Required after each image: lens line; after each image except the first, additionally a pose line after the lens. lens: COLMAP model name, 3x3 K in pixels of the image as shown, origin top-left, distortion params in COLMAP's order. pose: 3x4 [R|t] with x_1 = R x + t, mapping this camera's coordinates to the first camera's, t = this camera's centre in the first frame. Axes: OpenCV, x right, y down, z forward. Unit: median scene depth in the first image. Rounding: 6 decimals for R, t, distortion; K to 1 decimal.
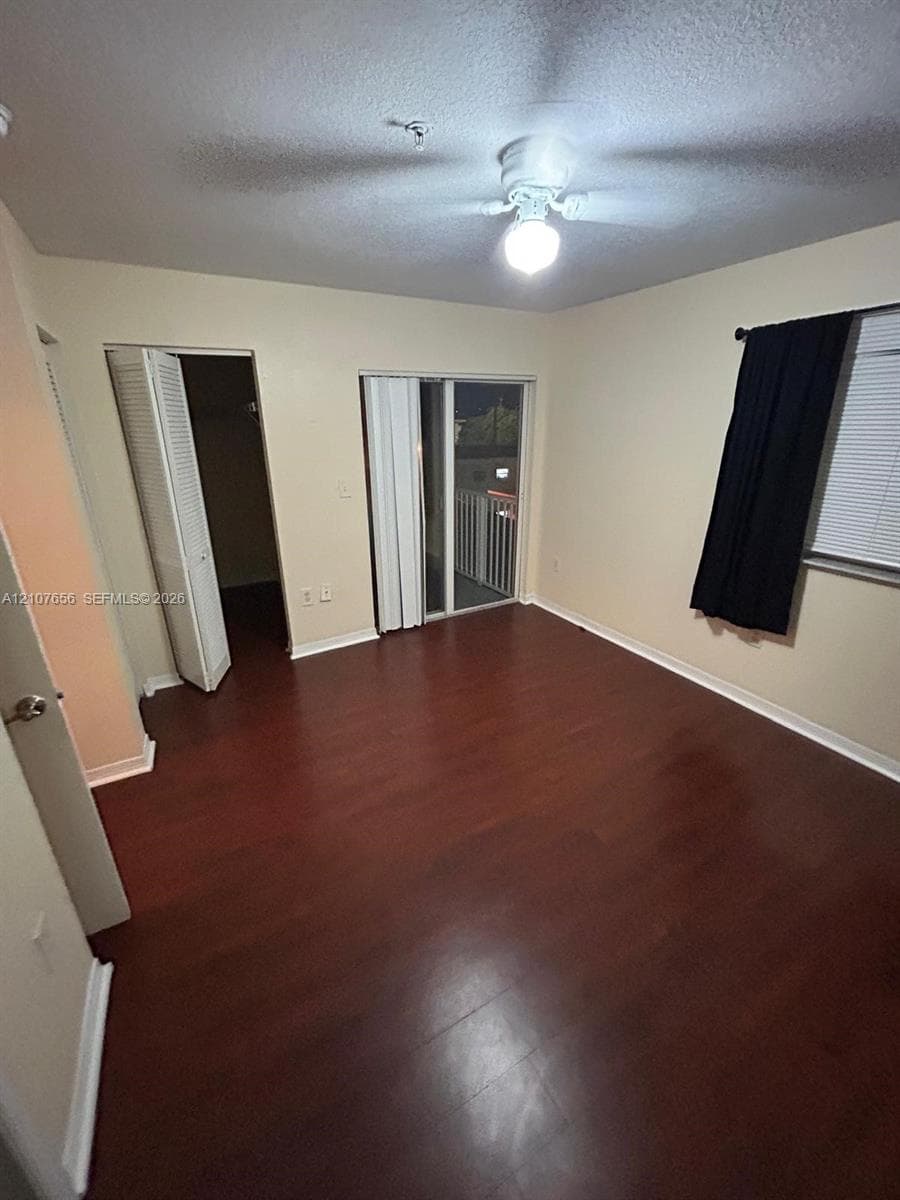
lens RADIAL K [[476.9, 0, 446.6], [0, 476.9, 599.8], [0, 0, 1]] dist [0.002384, 0.000065]
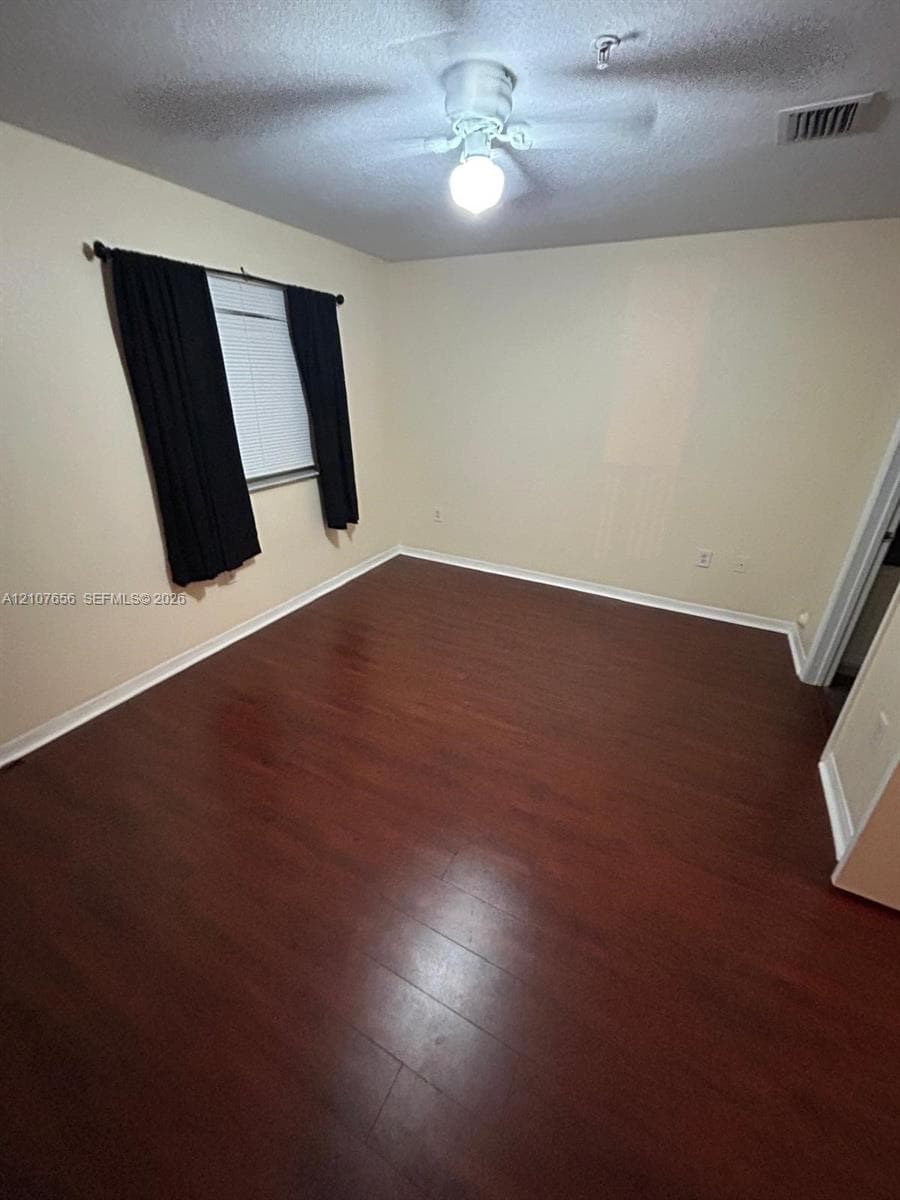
lens RADIAL K [[481.0, 0, 450.0], [0, 481.0, 600.0], [0, 0, 1]] dist [-0.001049, 0.000266]
pose [[-0.541924, -0.354856, 0.761837, -0.543279], [0.287562, 0.773480, 0.564834, -0.403430], [-0.789700, 0.525173, -0.317124, 1.138766]]
